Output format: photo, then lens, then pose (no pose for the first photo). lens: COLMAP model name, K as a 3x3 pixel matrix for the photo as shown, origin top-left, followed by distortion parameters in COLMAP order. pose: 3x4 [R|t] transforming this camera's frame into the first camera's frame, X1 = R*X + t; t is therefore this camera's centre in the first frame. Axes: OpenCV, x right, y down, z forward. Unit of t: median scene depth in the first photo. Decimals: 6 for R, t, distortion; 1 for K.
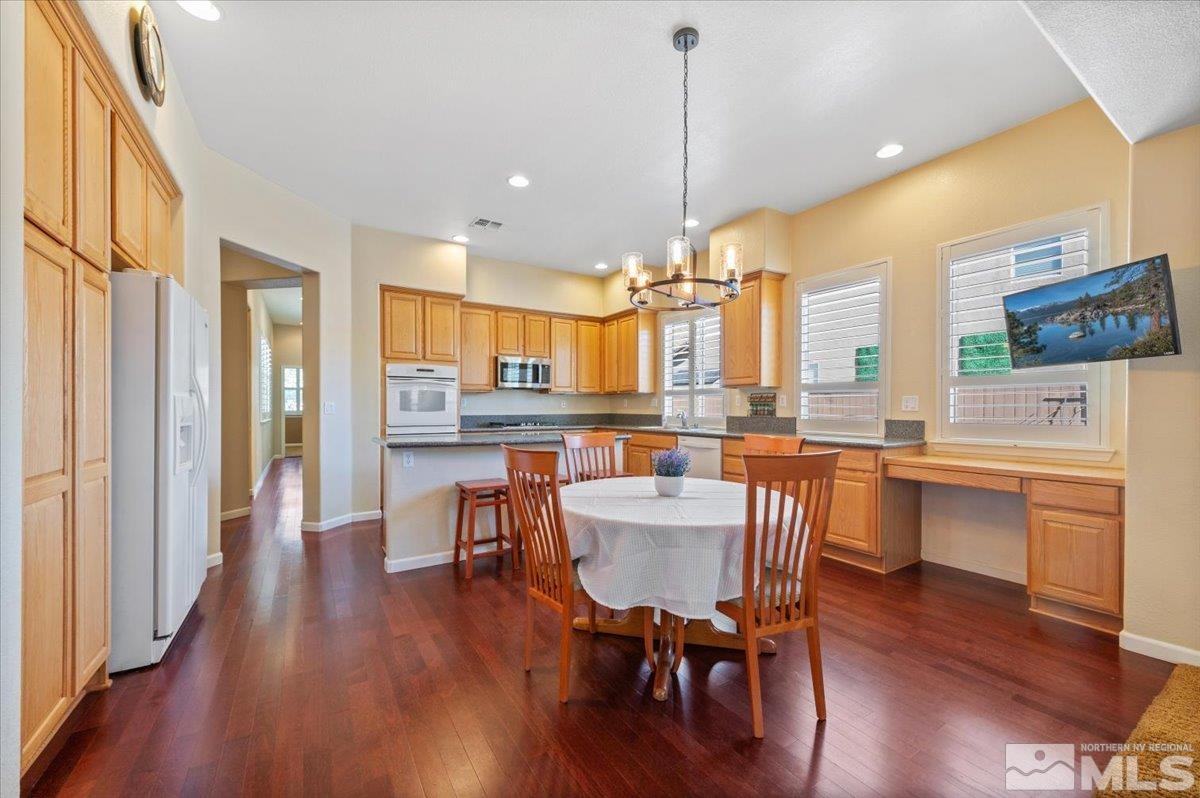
lens RADIAL K [[466.0, 0, 596.9], [0, 466.0, 408.6], [0, 0, 1]] dist [0.007991, -0.000085]
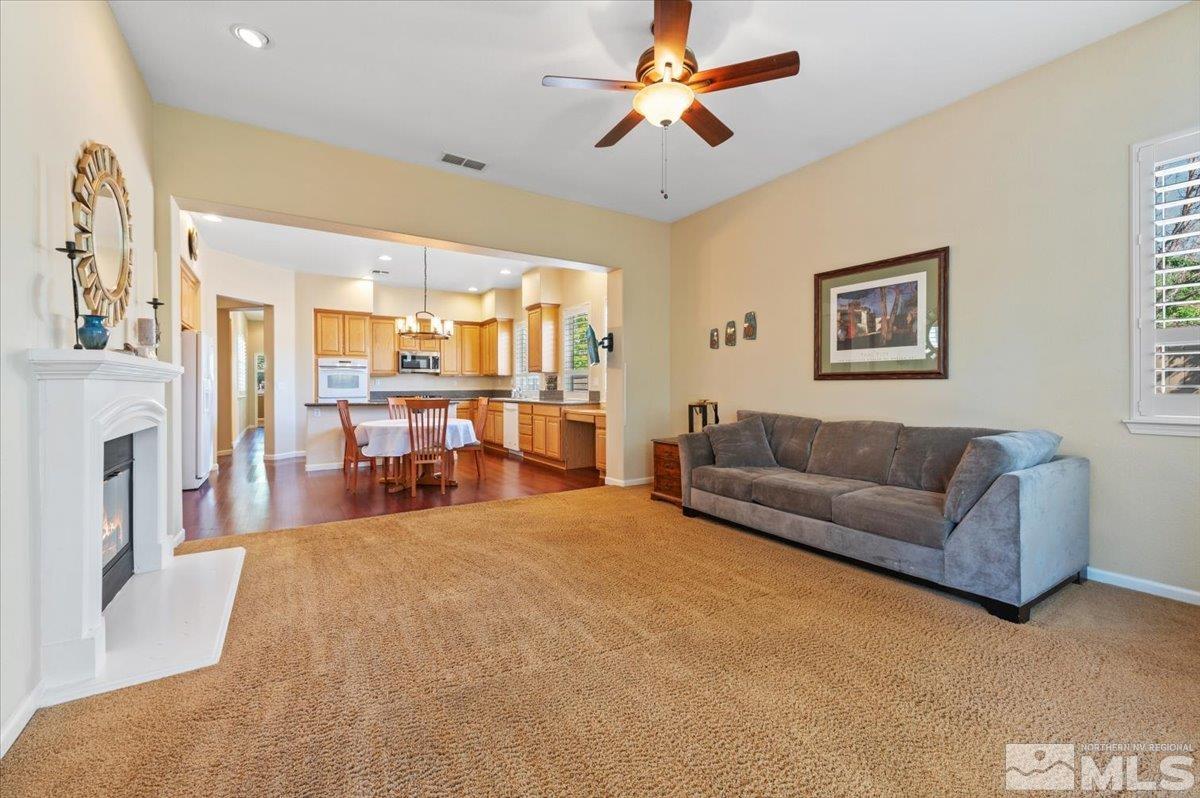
lens RADIAL K [[494.6, 0, 610.1], [0, 494.6, 387.1], [0, 0, 1]] dist [0.001098, -0.000027]
pose [[0.999720, -0.005271, 0.023061, 0.434729], [0.005292, 0.999986, -0.000856, 0.007404], [-0.023056, 0.000978, 0.999734, -0.610922]]
